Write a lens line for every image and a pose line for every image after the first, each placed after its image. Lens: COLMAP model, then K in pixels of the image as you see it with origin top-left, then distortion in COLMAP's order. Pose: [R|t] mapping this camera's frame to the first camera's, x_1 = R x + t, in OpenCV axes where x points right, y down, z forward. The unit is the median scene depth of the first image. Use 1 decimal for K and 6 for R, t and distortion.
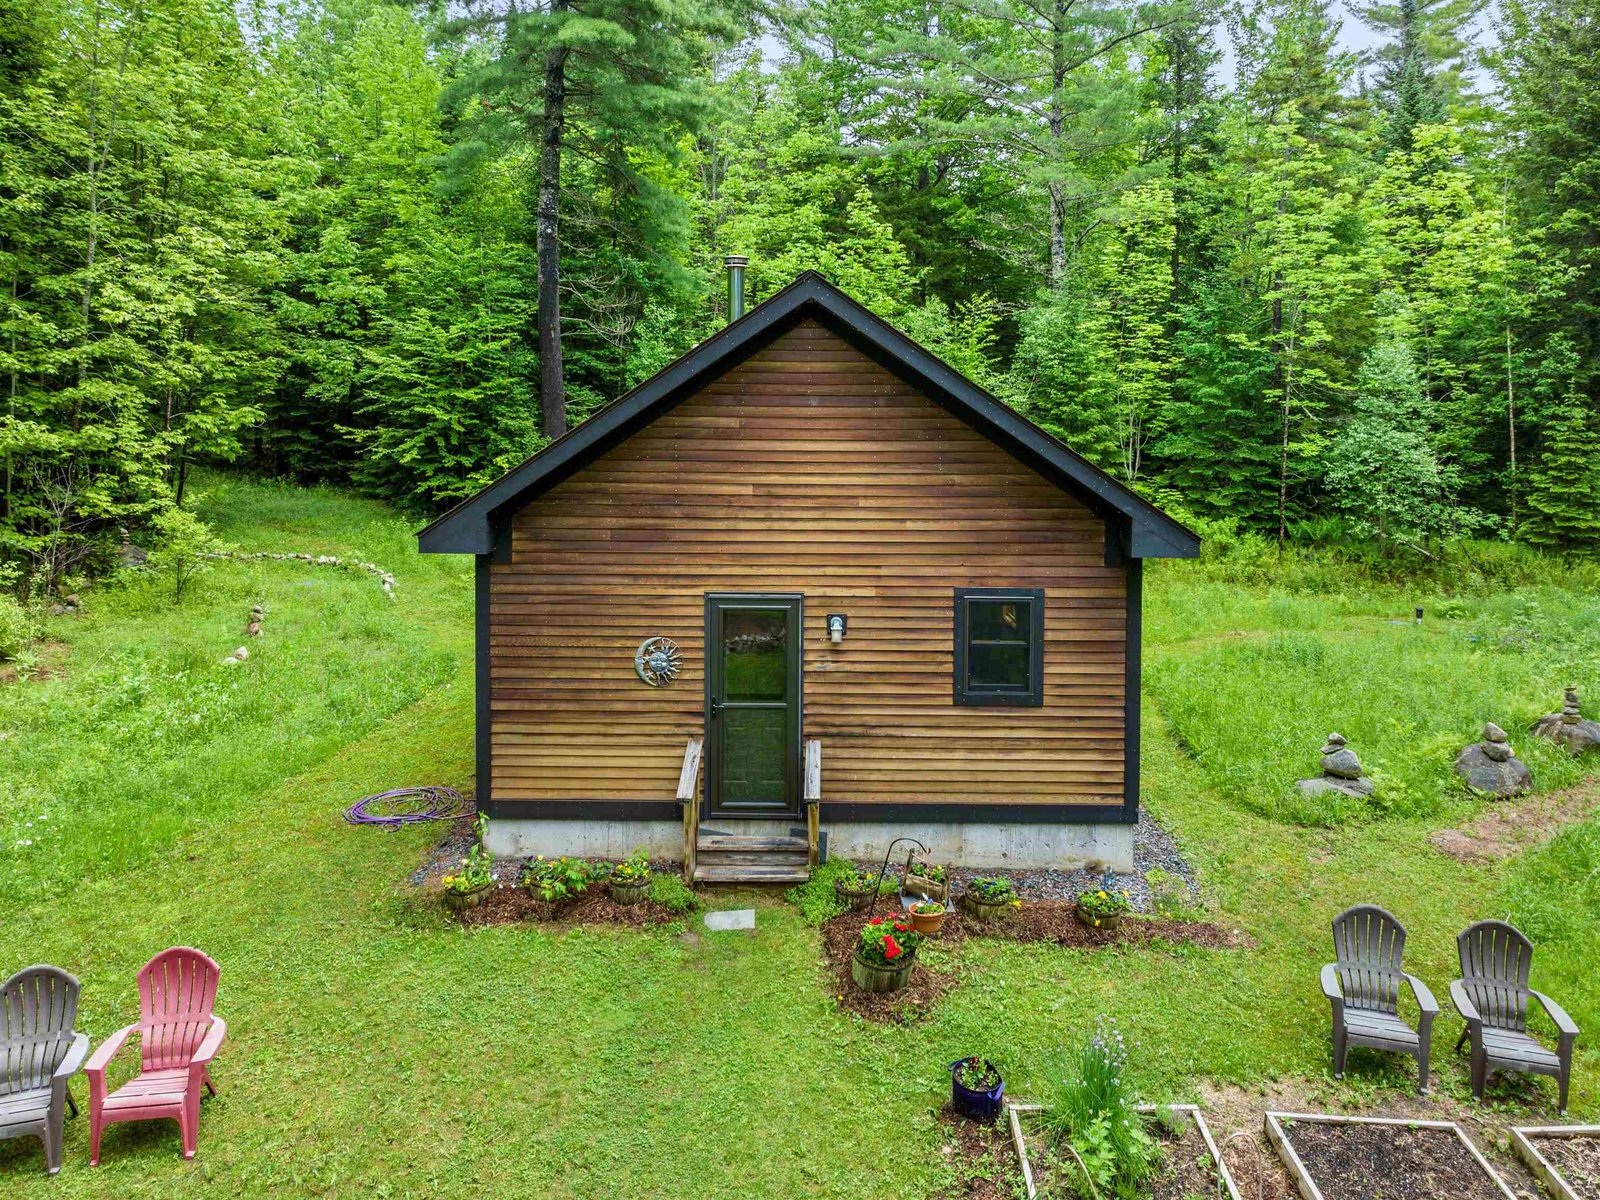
lens RADIAL K [[1154.8, 0, 800.2], [0, 1154.8, 454.2], [0, 0, 1]] dist [-0.022973, -0.000485]
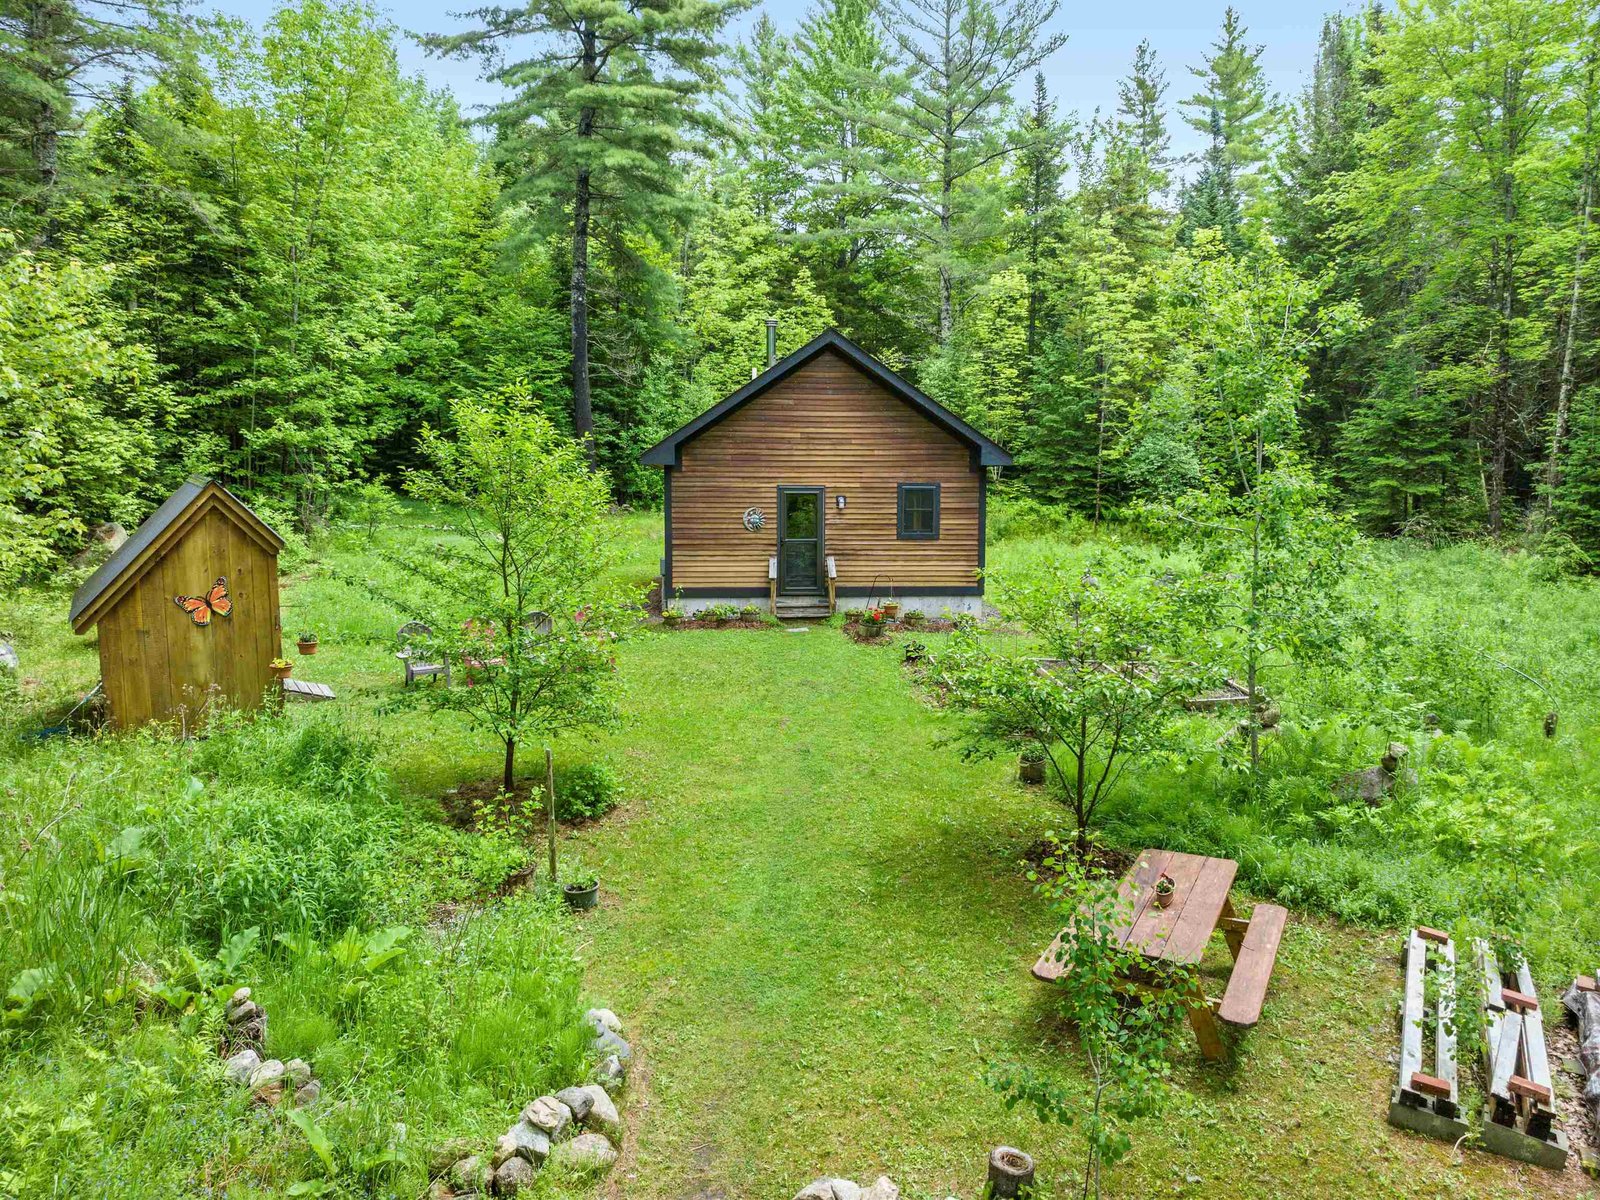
lens RADIAL K [[1096.7, 0, 772.6], [0, 1096.7, 575.9], [0, 0, 1]] dist [0.003792, 0.000418]
pose [[0.997805, -0.007360, 0.065817, -0.081673], [0.003380, 0.998169, 0.060386, 0.060222], [-0.066141, -0.060031, 0.996003, -0.353910]]
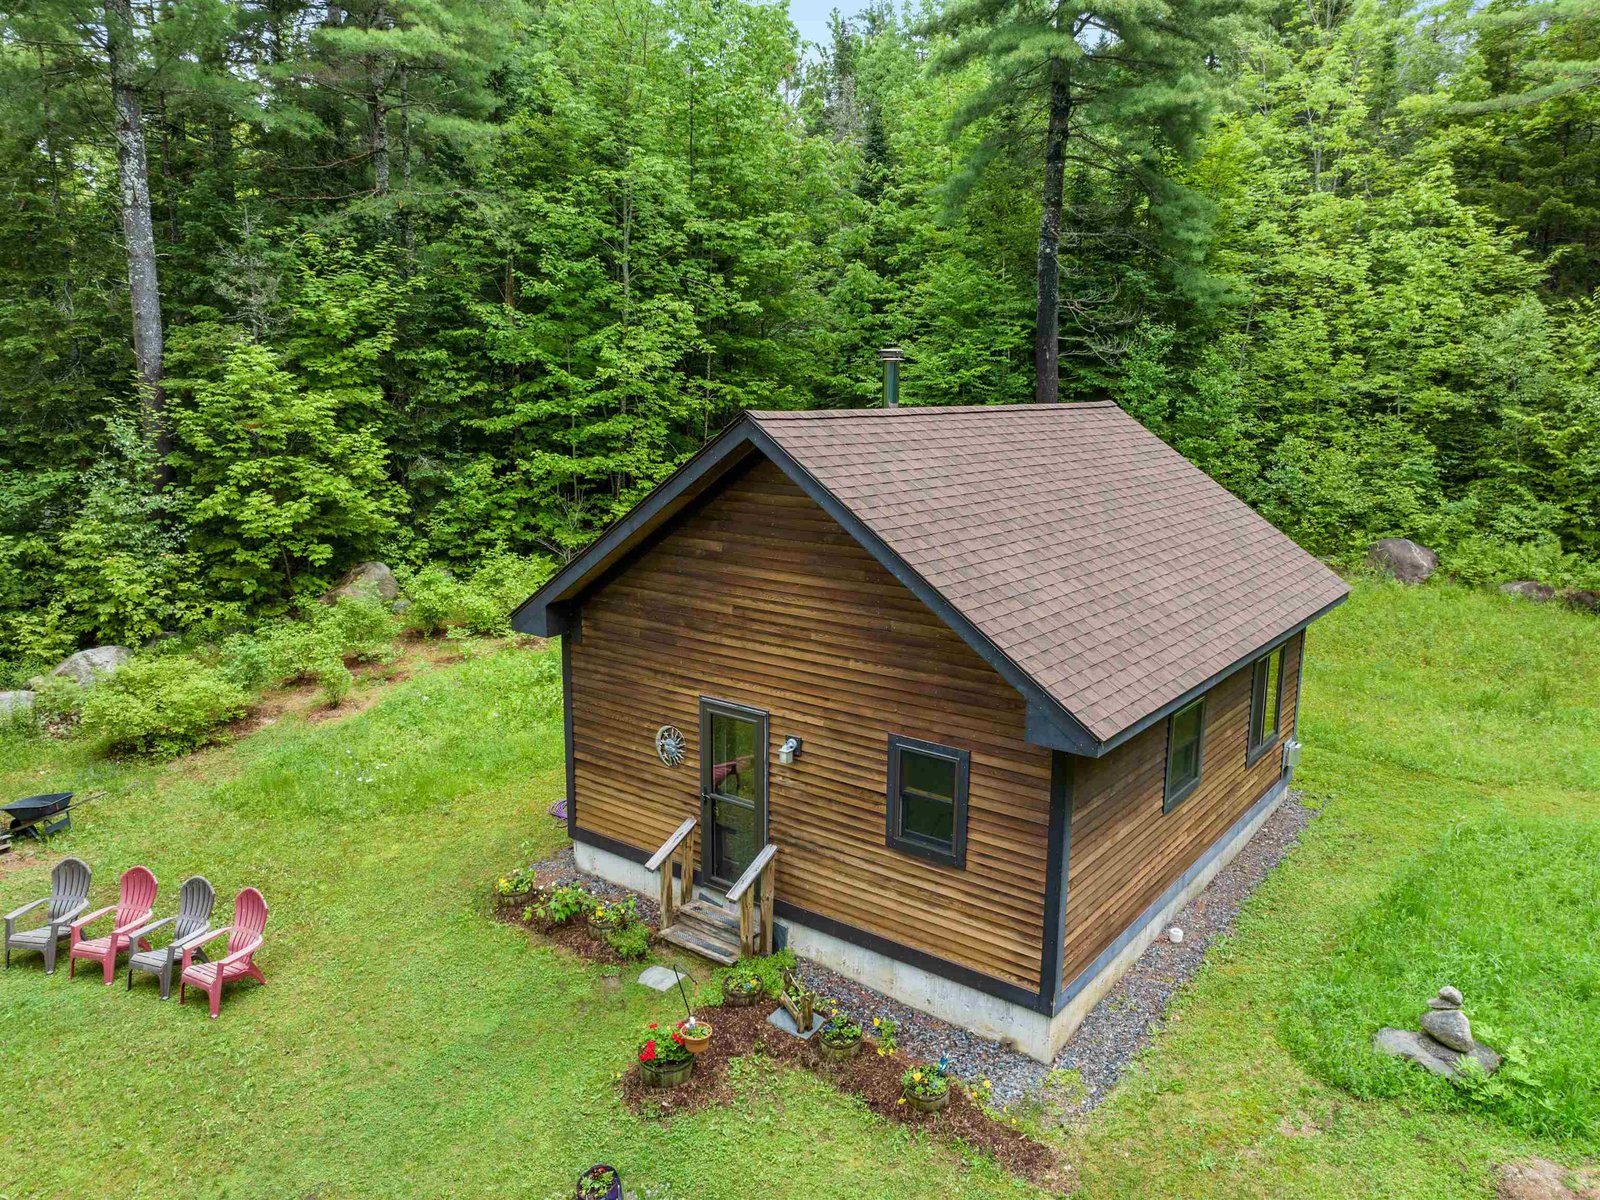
lens RADIAL K [[1115.1, 0, 800.0], [0, 1115.1, 600.0], [0, 0, 1]] dist [-0.035381, -0.001399]
pose [[0.797344, 0.117983, -0.591881, 0.228532], [-0.019790, 0.985290, 0.169743, -0.057196], [0.603201, -0.123630, 0.787950, 0.081710]]
